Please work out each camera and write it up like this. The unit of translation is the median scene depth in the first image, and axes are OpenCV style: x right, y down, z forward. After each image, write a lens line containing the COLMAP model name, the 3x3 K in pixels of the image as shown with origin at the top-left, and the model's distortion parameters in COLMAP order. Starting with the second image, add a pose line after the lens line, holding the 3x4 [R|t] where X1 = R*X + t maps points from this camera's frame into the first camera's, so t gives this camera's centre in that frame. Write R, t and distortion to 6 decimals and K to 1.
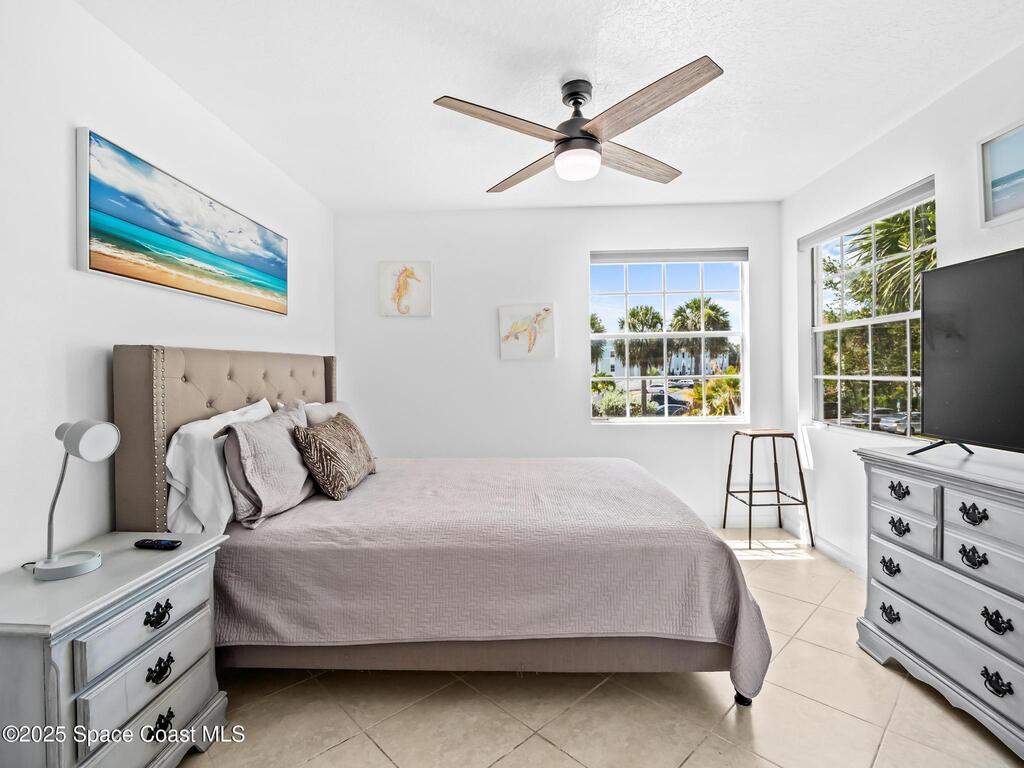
lens RADIAL K [[499.4, 0, 507.6], [0, 499.4, 373.4], [0, 0, 1]] dist [-0.011699, -0.001221]
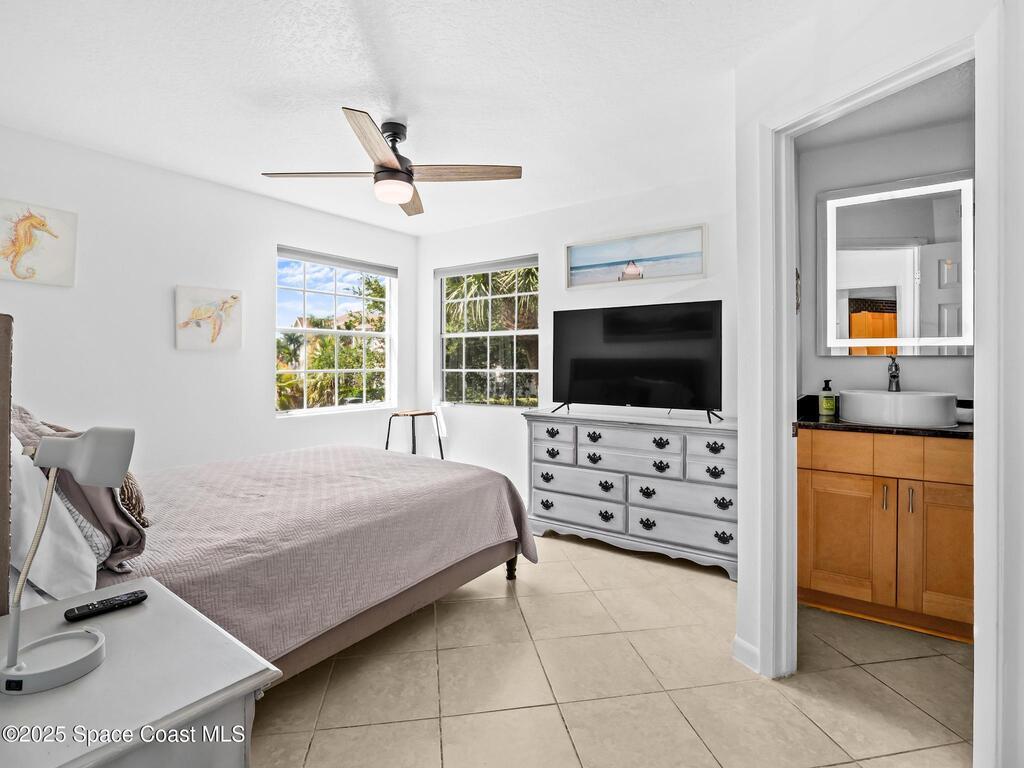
lens RADIAL K [[499.4, 0, 506.4], [0, 499.4, 360.1], [0, 0, 1]] dist [-0.011699, -0.001221]
pose [[0.563637, 0.018440, 0.825816, -0.784317], [-0.003140, 0.999791, -0.020182, 0.011618], [-0.826016, 0.008782, 0.563578, 0.119120]]
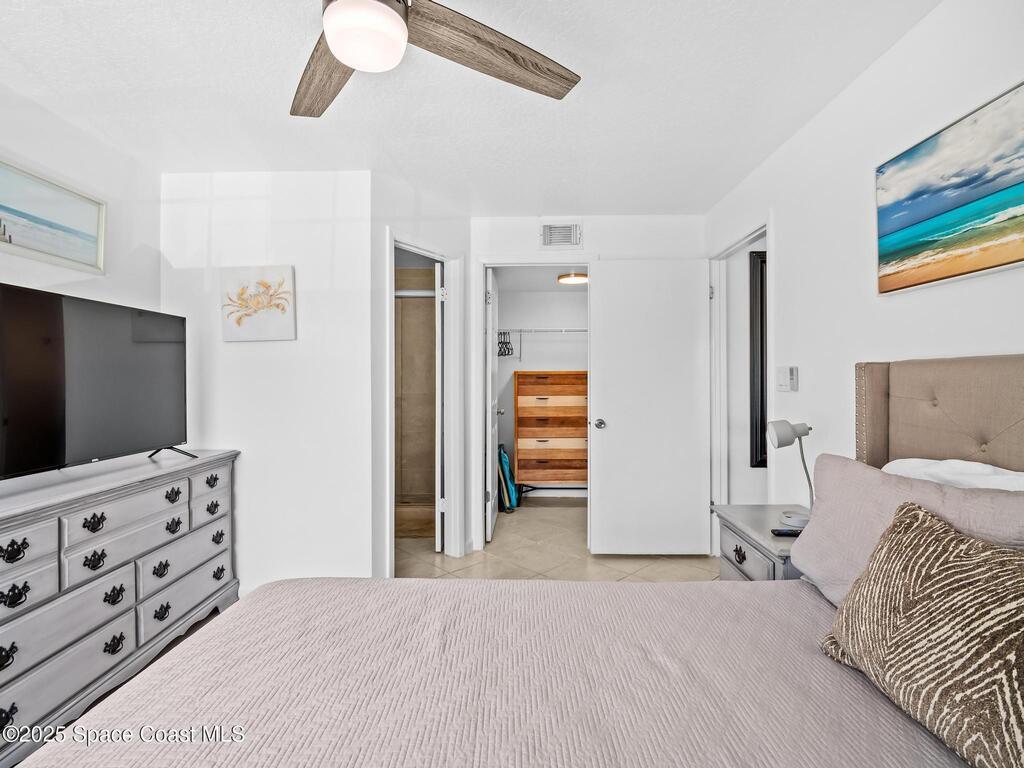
lens RADIAL K [[499.4, 0, 516.4], [0, 499.4, 380.4], [0, 0, 1]] dist [-0.011699, -0.001221]
pose [[-0.999561, 0.013937, -0.026155, -0.011435], [0.013630, 0.999837, 0.011861, -0.039336], [0.026316, 0.011499, -0.999588, 1.800090]]
